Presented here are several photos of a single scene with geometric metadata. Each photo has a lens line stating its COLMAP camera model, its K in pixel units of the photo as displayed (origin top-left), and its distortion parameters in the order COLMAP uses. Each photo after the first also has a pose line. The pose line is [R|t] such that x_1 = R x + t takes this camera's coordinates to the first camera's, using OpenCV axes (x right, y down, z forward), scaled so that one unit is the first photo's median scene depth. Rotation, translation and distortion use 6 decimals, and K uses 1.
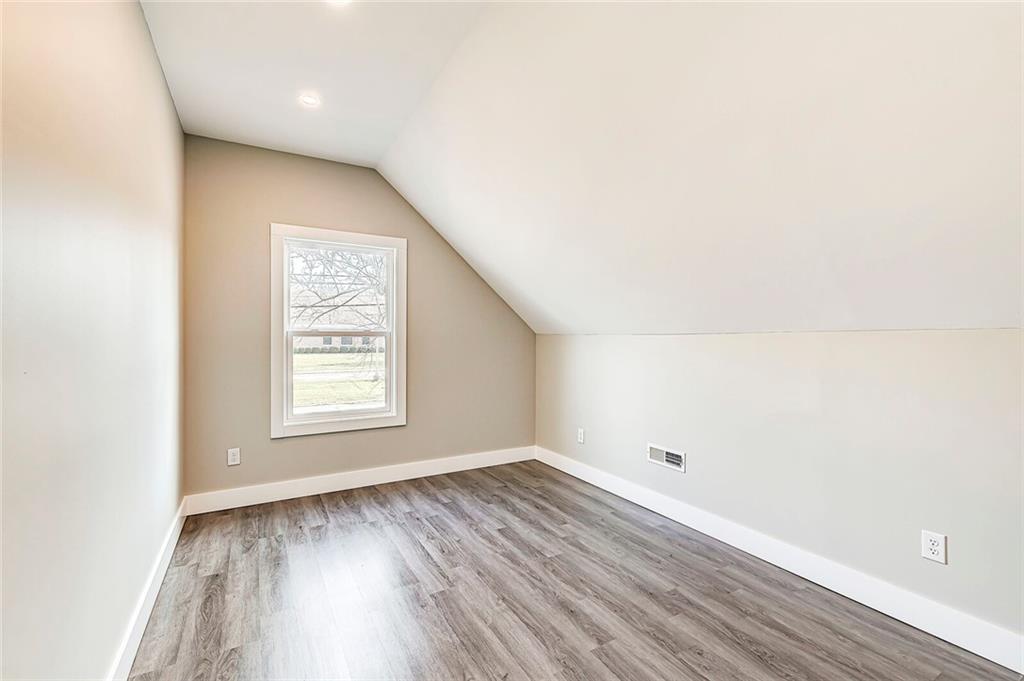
lens RADIAL K [[448.3, 0, 512.0], [0, 448.3, 340.5], [0, 0, 1]] dist [-0.000694, -0.000229]
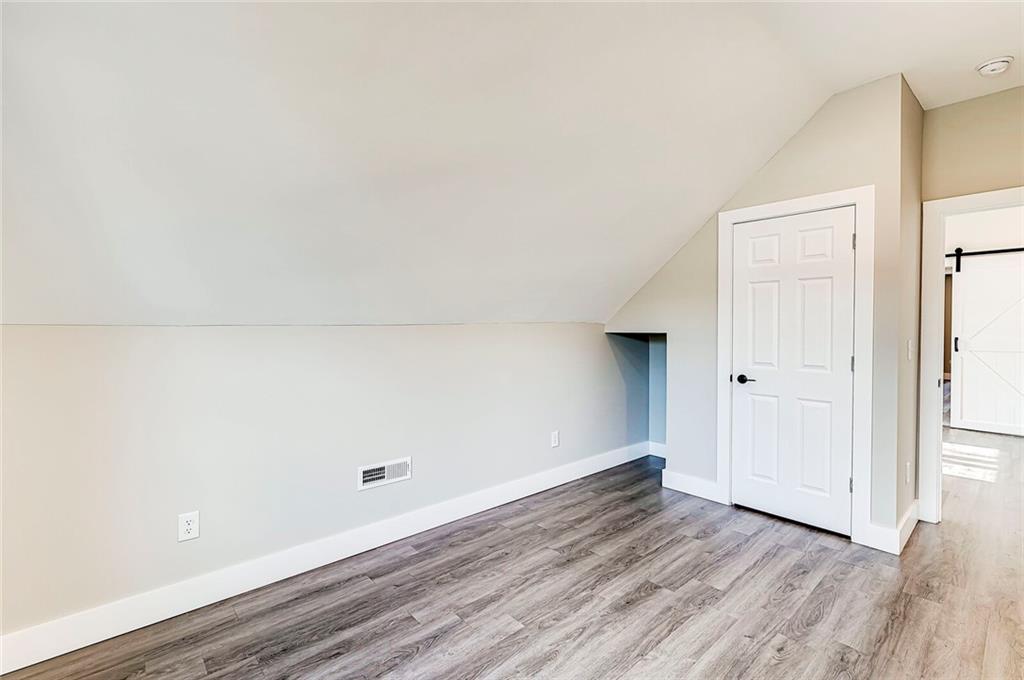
lens RADIAL K [[448.3, 0, 512.0], [0, 448.3, 340.0], [0, 0, 1]] dist [-0.000694, -0.000229]
pose [[-0.189722, -0.039767, 0.981032, -0.639400], [0.007670, 0.999089, 0.041982, -0.022003], [-0.981808, 0.015490, -0.189245, 1.180319]]
